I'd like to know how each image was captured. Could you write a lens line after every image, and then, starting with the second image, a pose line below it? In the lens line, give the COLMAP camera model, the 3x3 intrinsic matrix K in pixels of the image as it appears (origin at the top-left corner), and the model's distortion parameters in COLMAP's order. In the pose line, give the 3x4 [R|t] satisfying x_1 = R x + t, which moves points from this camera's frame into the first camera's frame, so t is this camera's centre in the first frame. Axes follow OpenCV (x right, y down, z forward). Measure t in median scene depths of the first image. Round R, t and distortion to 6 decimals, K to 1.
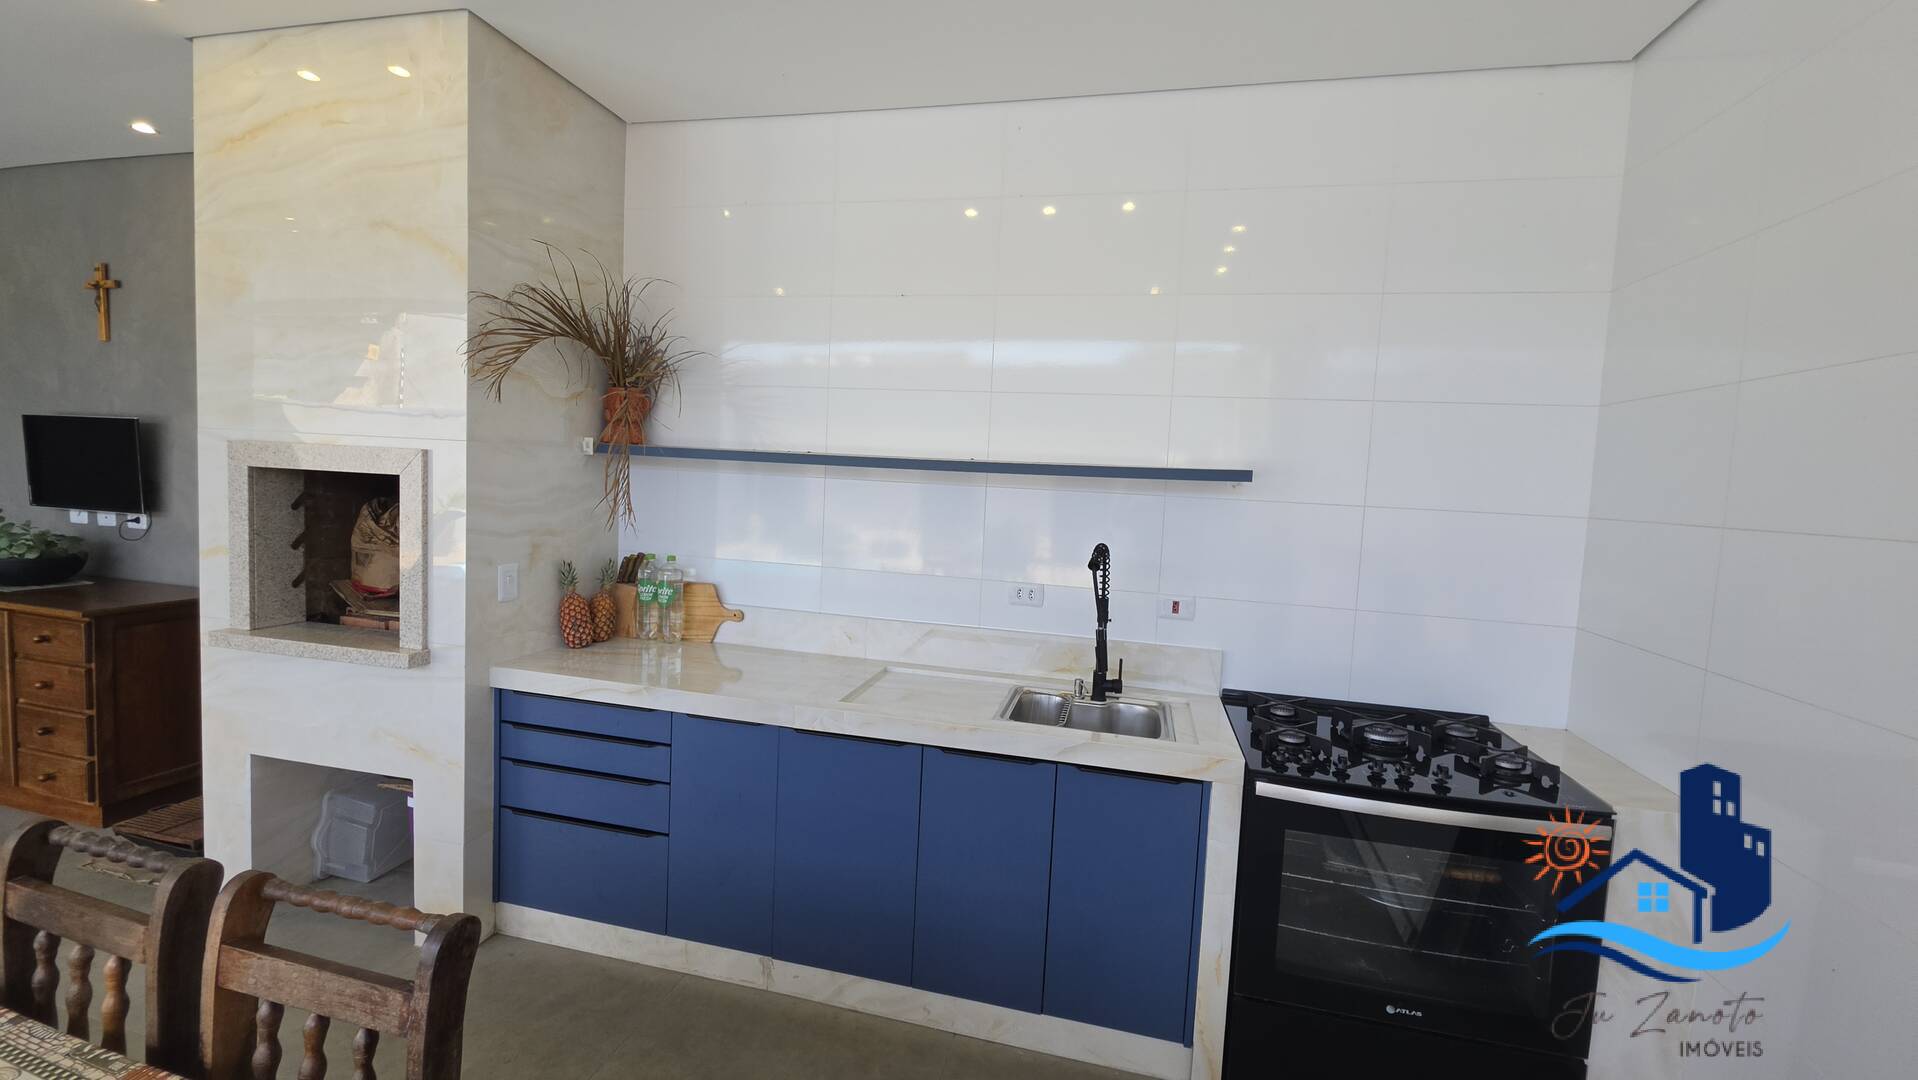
lens RADIAL K [[768.0, 0, 954.0], [0, 768.0, 526.8], [0, 0, 1]] dist [0.012731, -0.008464]
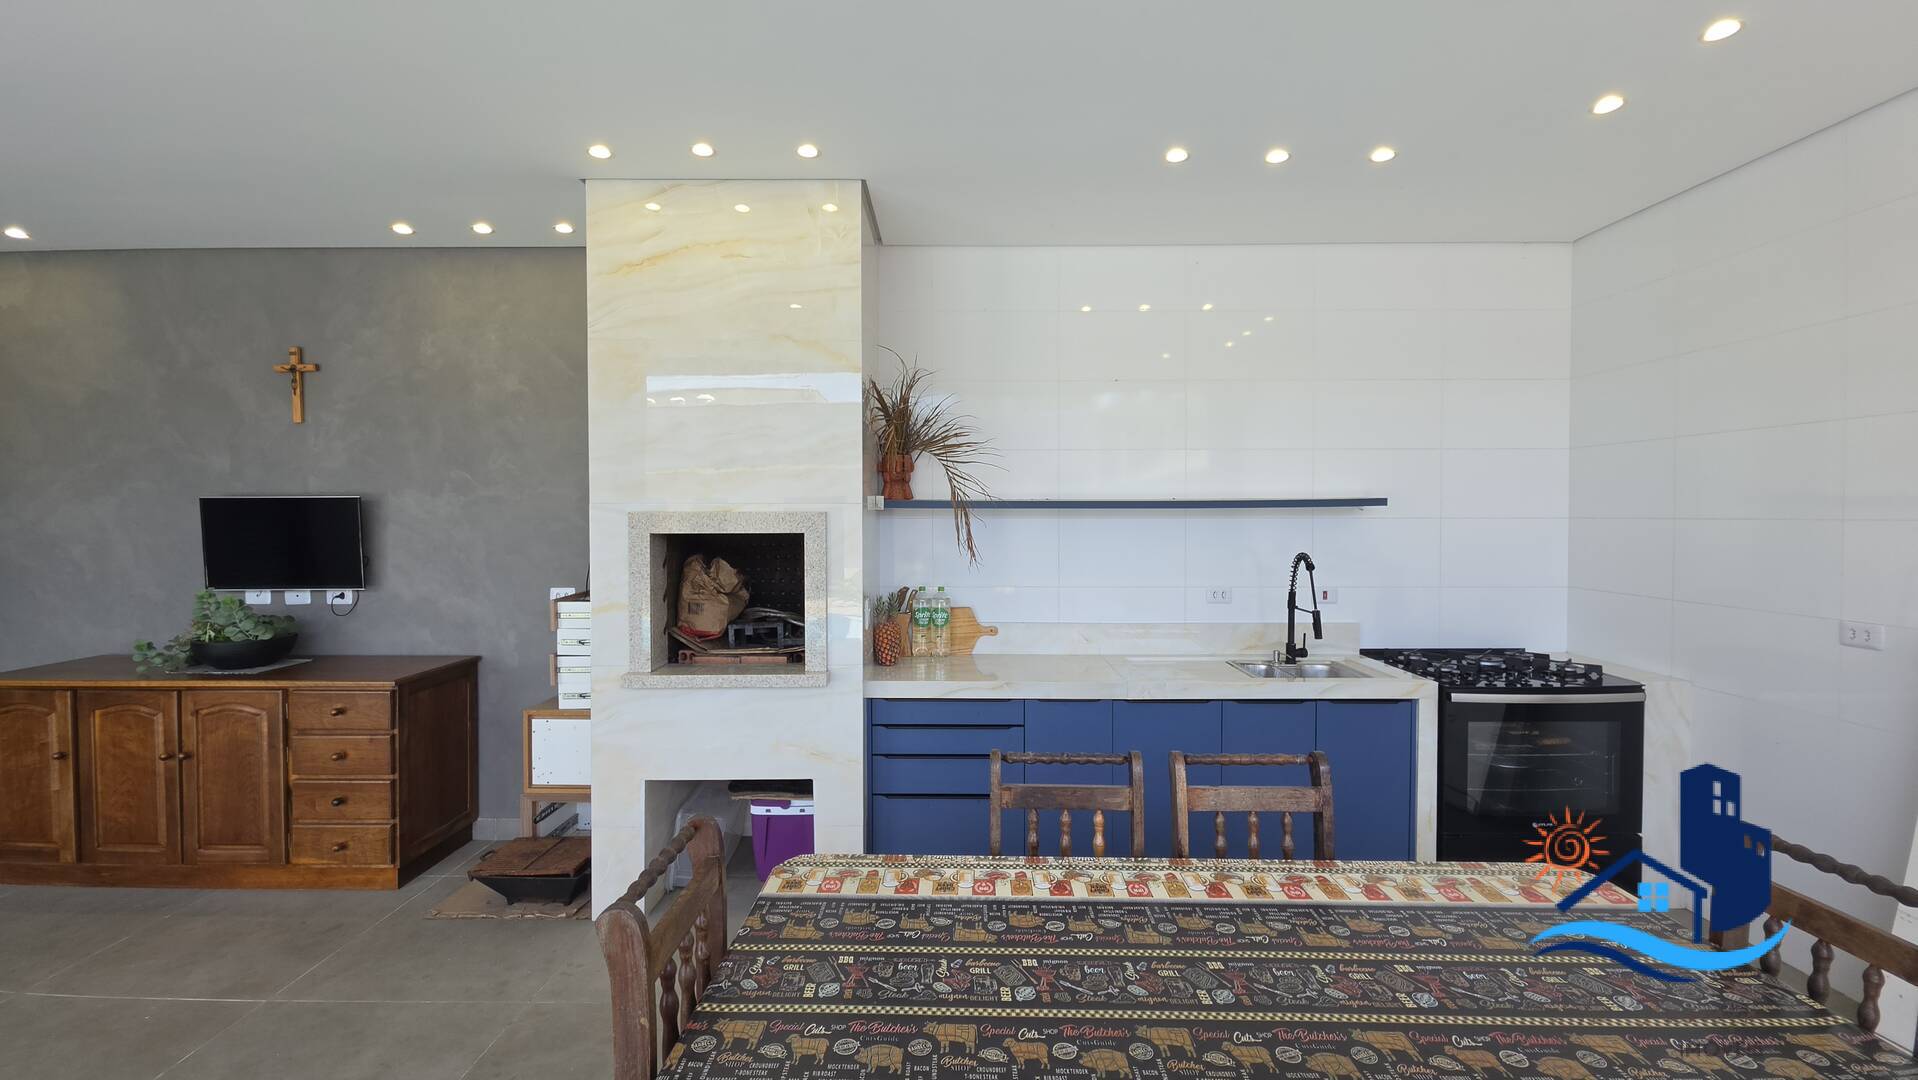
lens RADIAL K [[768.0, 0, 954.0], [0, 768.0, 526.8], [0, 0, 1]] dist [0.012731, -0.008464]
pose [[0.974063, -0.055173, 0.219448, -0.616100], [0.064361, 0.997315, -0.034936, -0.014679], [-0.216931, 0.048154, 0.974999, -0.226512]]
